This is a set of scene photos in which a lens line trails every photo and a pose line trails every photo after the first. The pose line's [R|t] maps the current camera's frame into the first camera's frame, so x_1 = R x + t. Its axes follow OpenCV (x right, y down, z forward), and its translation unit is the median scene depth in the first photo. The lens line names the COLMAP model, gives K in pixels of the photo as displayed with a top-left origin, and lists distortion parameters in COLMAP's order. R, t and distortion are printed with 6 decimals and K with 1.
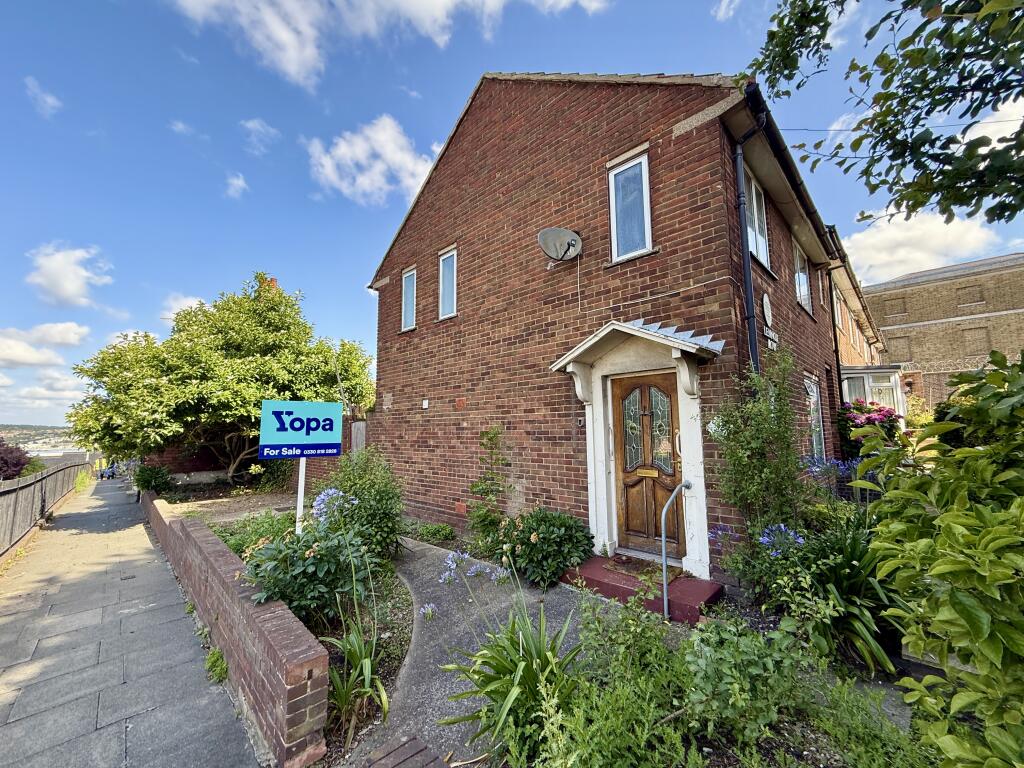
lens RADIAL K [[411.0, 0, 503.6], [0, 411.0, 385.6], [0, 0, 1]] dist [-0.000376, -0.000027]
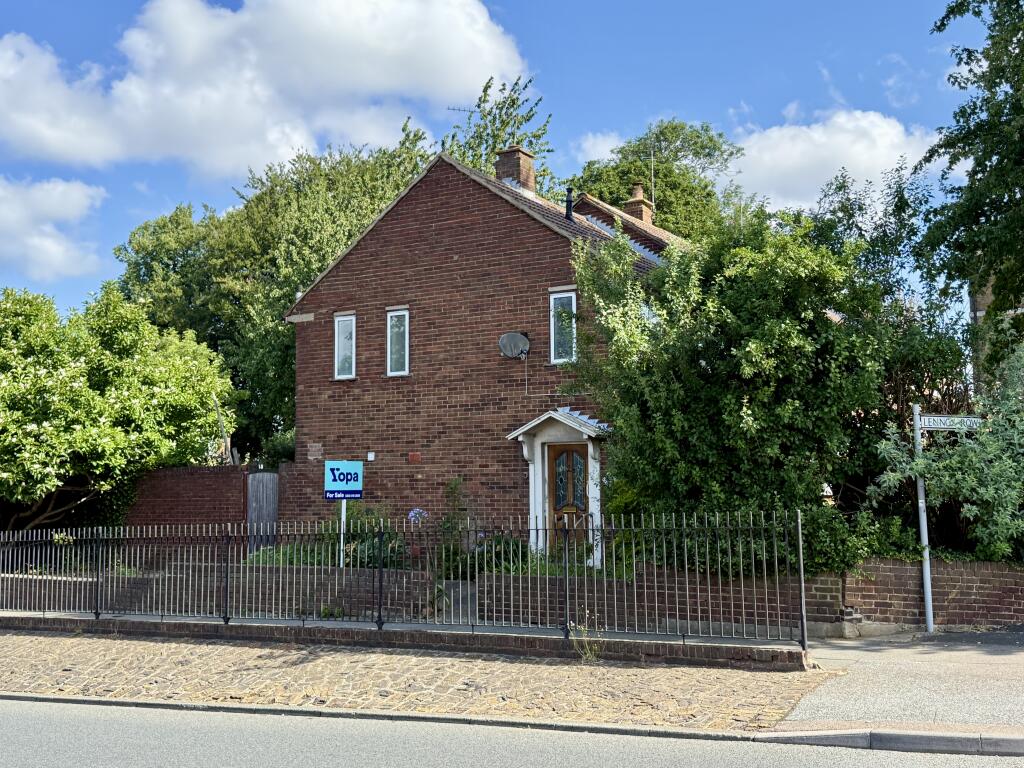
lens RADIAL K [[1128.1, 0, 512.0], [0, 1128.1, 383.0], [0, 0, 1]] dist [0.162440, 0.000000]
pose [[0.972165, 0.022537, 0.233213, -0.639607], [-0.026148, 0.999581, 0.012401, -0.228452], [-0.232836, -0.018153, 0.972347, -2.284888]]
